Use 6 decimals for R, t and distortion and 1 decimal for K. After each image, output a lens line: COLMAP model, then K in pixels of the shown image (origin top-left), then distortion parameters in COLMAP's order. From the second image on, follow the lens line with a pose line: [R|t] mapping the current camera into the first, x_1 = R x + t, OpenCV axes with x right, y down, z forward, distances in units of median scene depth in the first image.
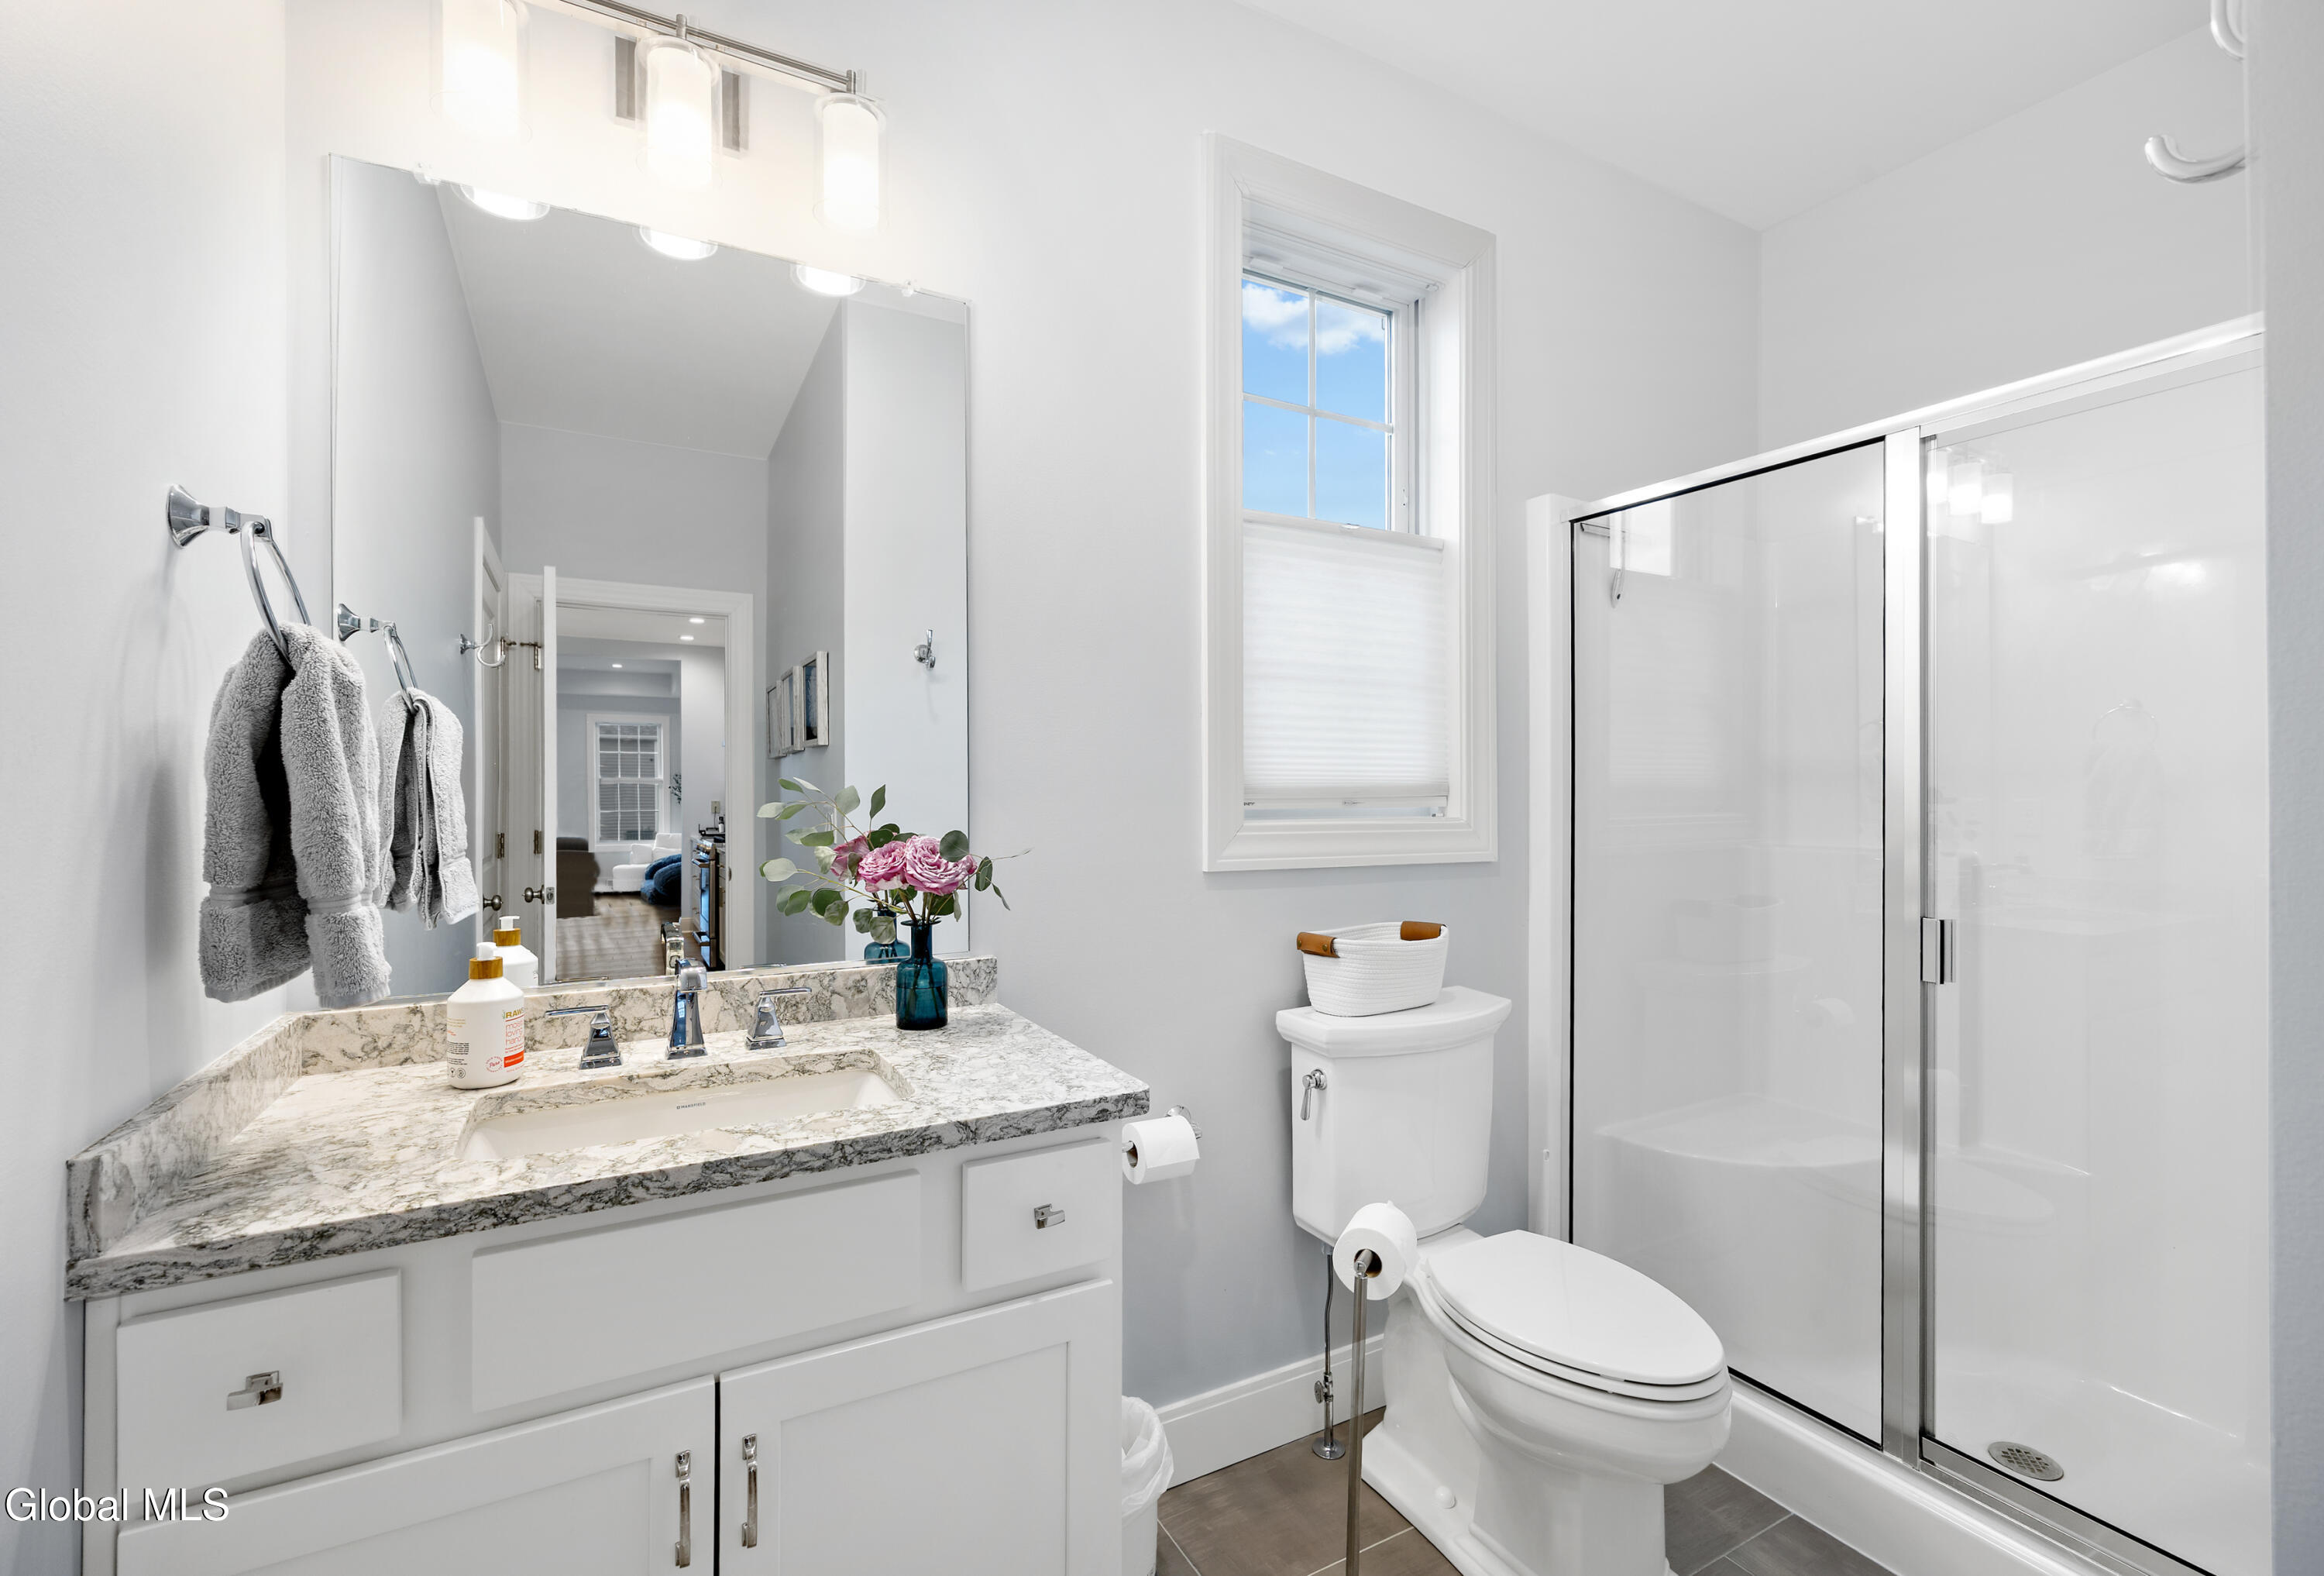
lens RADIAL K [[1000.7, 0, 1160.4], [0, 1000.7, 794.3], [0, 0, 1]] dist [0.002527, 0.000135]
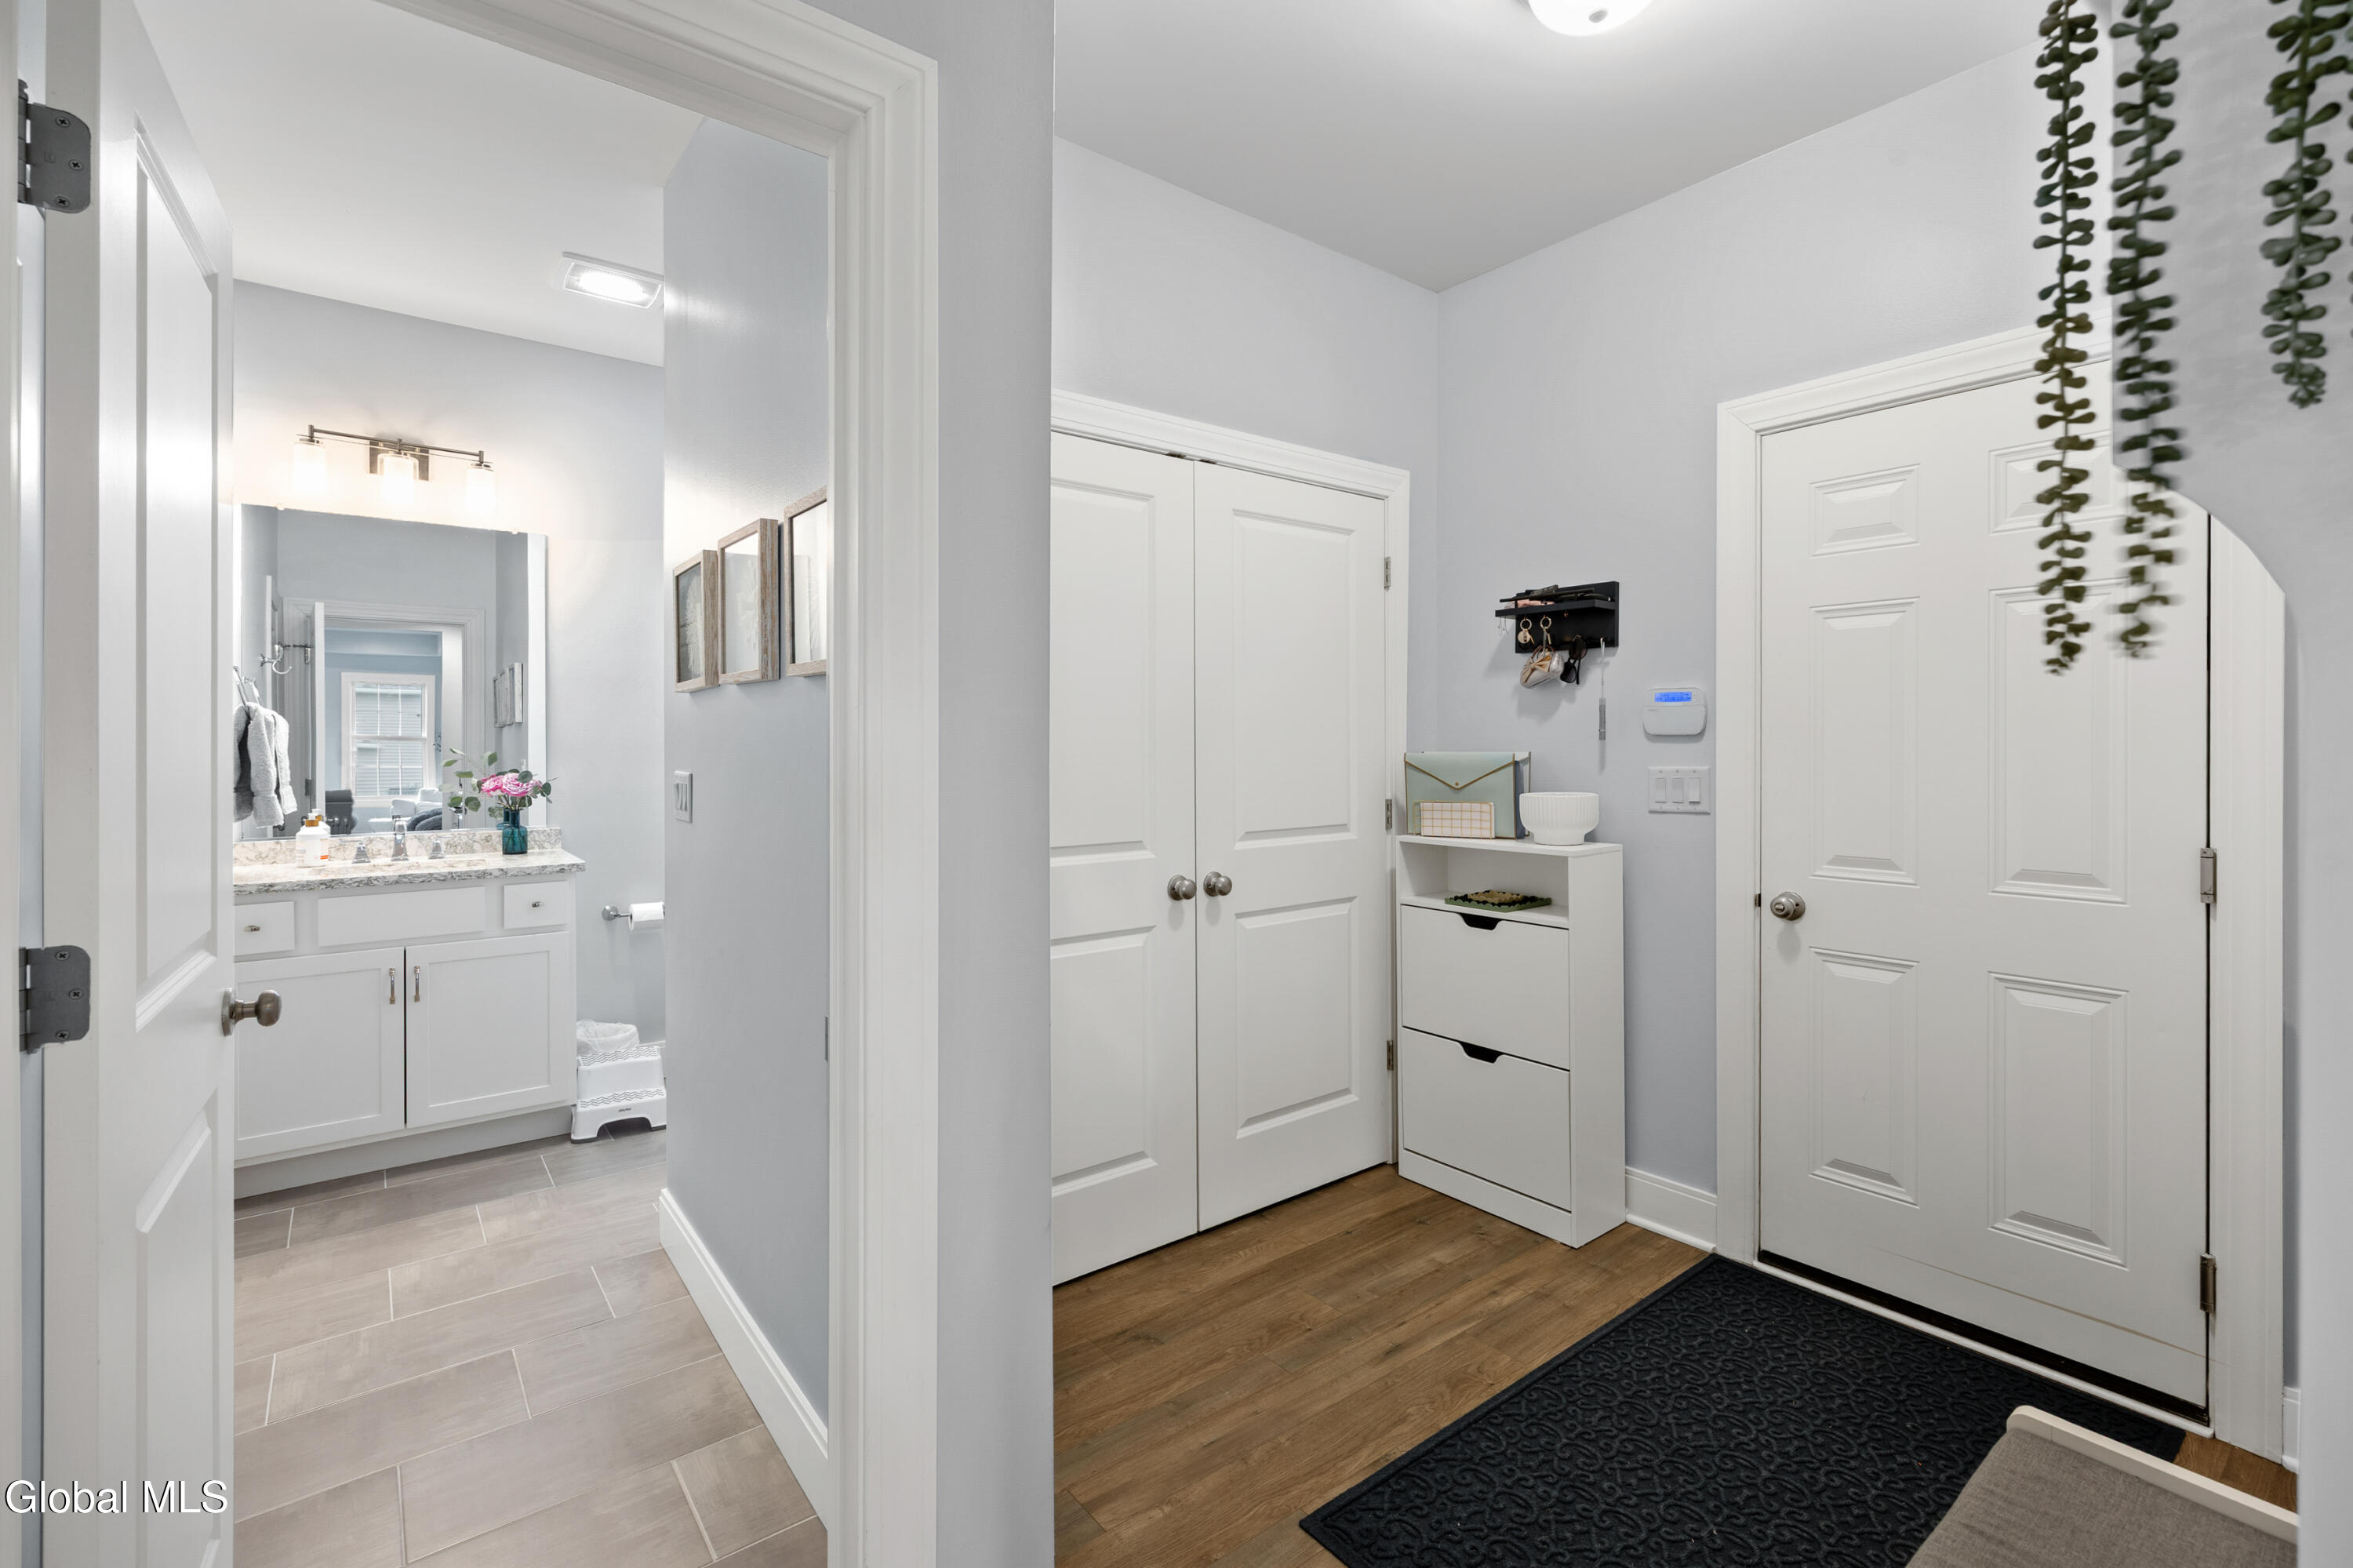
lens RADIAL K [[1048.0, 0, 1228.9], [0, 1048.0, 743.7], [0, 0, 1]] dist [-0.002687, -0.000161]
pose [[0.982787, -0.002701, 0.184725, 0.993210], [0.003127, 0.999993, -0.002011, -0.018381], [-0.184718, 0.002554, 0.982788, -1.795225]]
